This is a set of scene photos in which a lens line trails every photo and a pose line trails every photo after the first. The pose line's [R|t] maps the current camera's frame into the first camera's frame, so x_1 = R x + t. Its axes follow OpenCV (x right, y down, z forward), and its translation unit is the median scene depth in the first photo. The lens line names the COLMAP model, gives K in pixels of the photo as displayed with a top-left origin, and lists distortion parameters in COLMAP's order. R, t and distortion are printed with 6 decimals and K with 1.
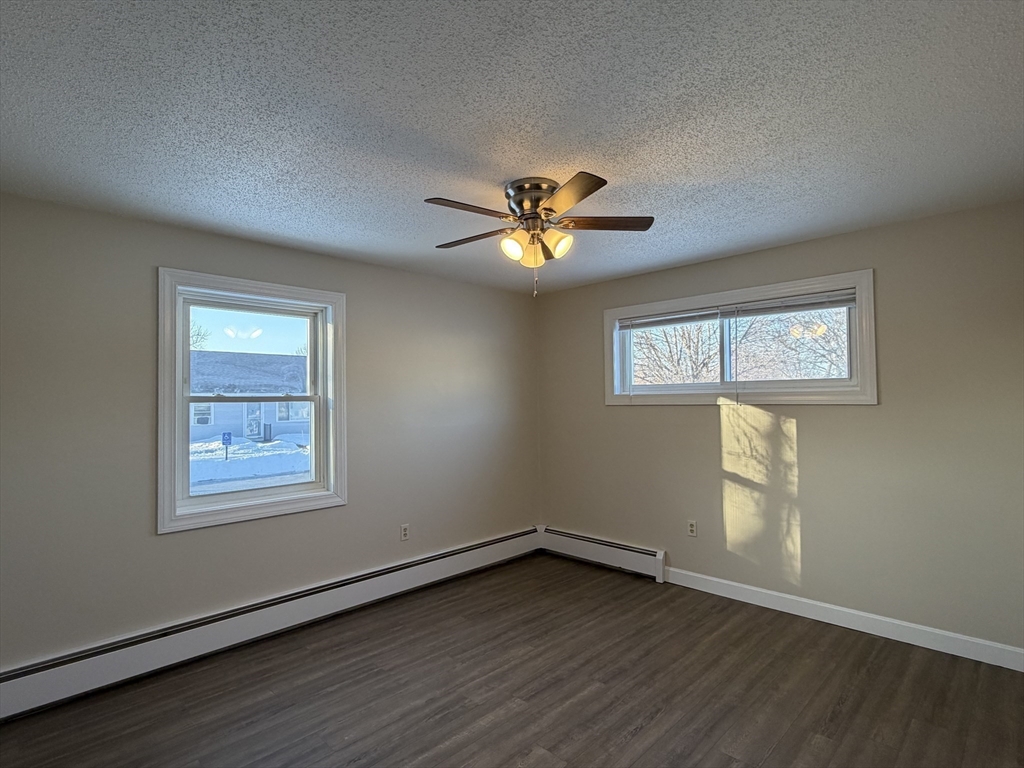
lens RADIAL K [[526.5, 0, 503.5], [0, 526.5, 384.4], [0, 0, 1]] dist [-0.004413, -0.000198]
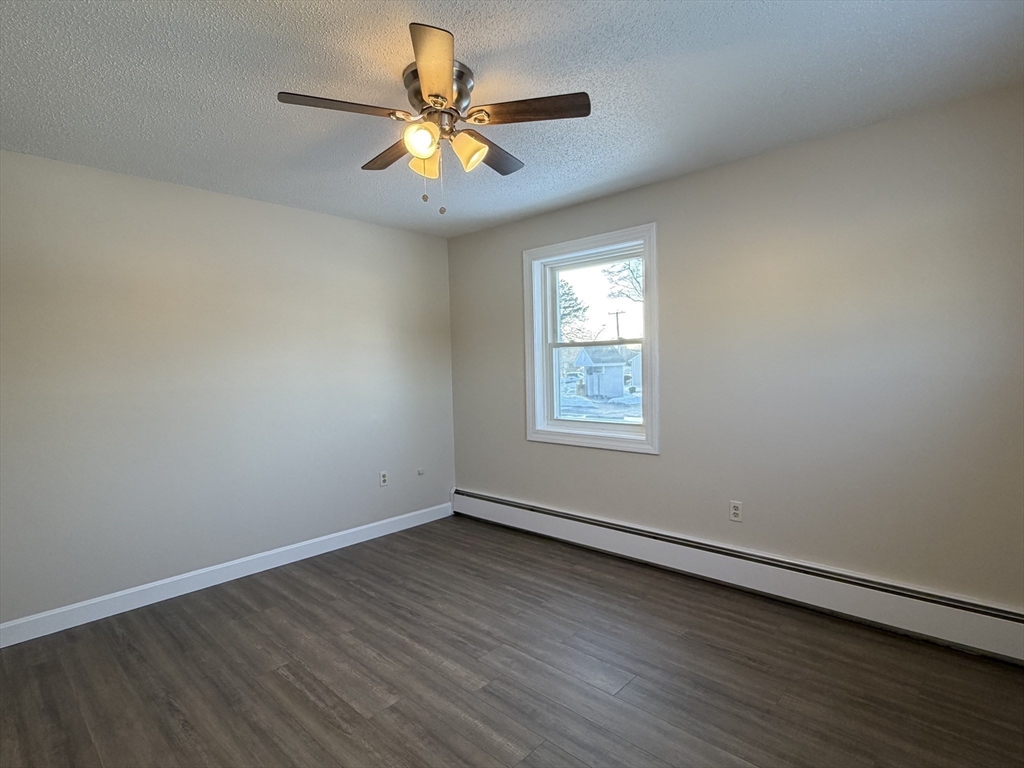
lens RADIAL K [[526.5, 0, 517.8], [0, 526.5, 382.1], [0, 0, 1]] dist [-0.004413, -0.000198]
pose [[0.045195, 0.049568, -0.997748, 0.657417], [0.051855, 0.997305, 0.051894, 0.043854], [0.997631, -0.054084, 0.042503, 0.783283]]
